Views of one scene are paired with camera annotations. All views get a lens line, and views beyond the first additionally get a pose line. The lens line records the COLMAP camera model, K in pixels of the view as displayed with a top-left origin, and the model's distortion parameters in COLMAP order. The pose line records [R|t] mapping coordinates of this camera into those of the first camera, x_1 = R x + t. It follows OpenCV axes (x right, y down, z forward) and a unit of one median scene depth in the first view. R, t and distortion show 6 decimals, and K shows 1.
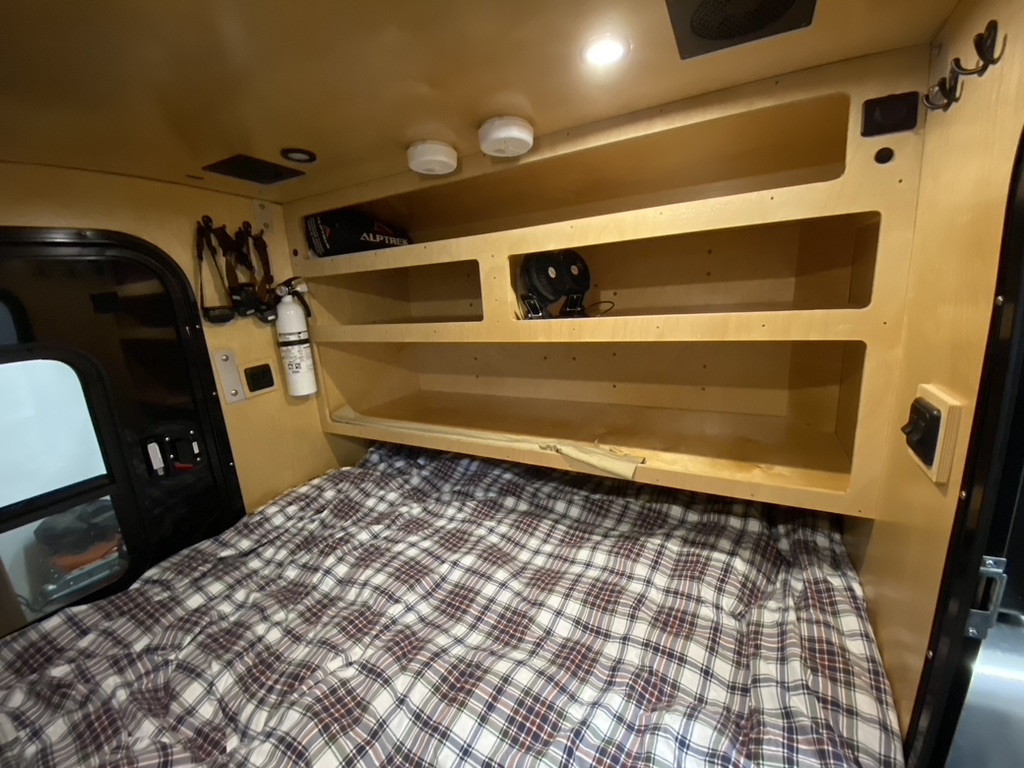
lens RADIAL K [[412.9, 0, 516.6], [0, 412.9, 379.6], [0, 0, 1]] dist [-0.000562, -0.005605]
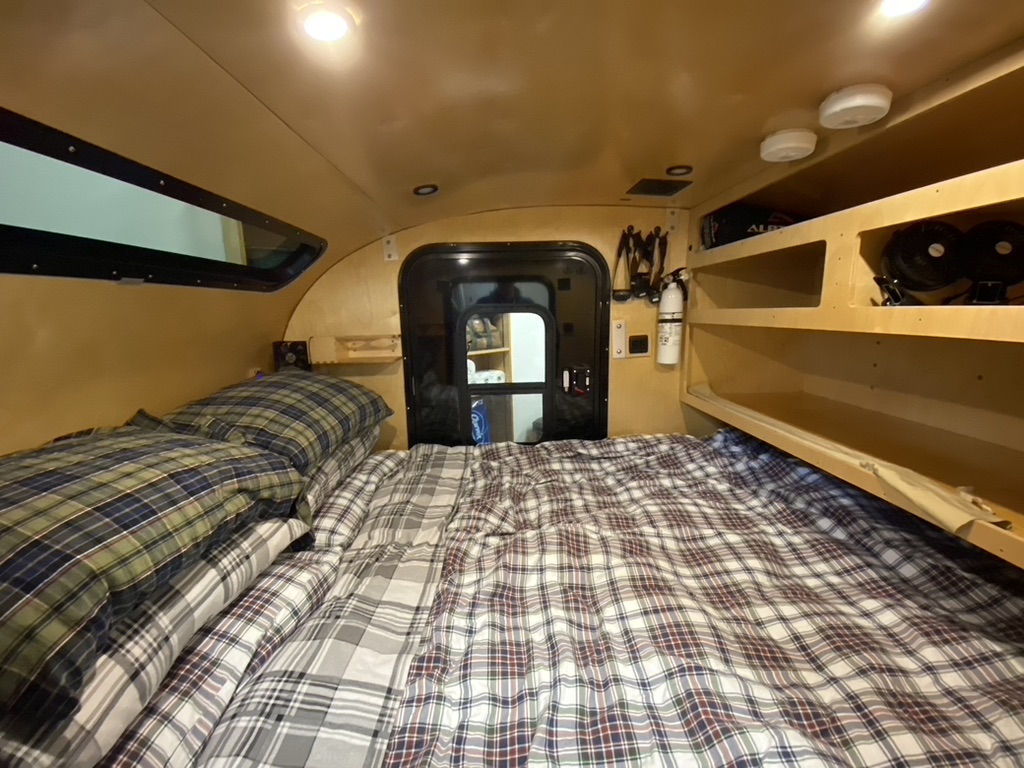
lens RADIAL K [[412.9, 0, 516.2], [0, 412.9, 381.0], [0, 0, 1]] dist [-0.000562, -0.005605]
pose [[0.517303, 0.203340, -0.831294, 0.357302], [-0.201589, 0.972982, 0.112552, 0.047653], [0.831720, 0.109357, 0.544318, -0.049431]]
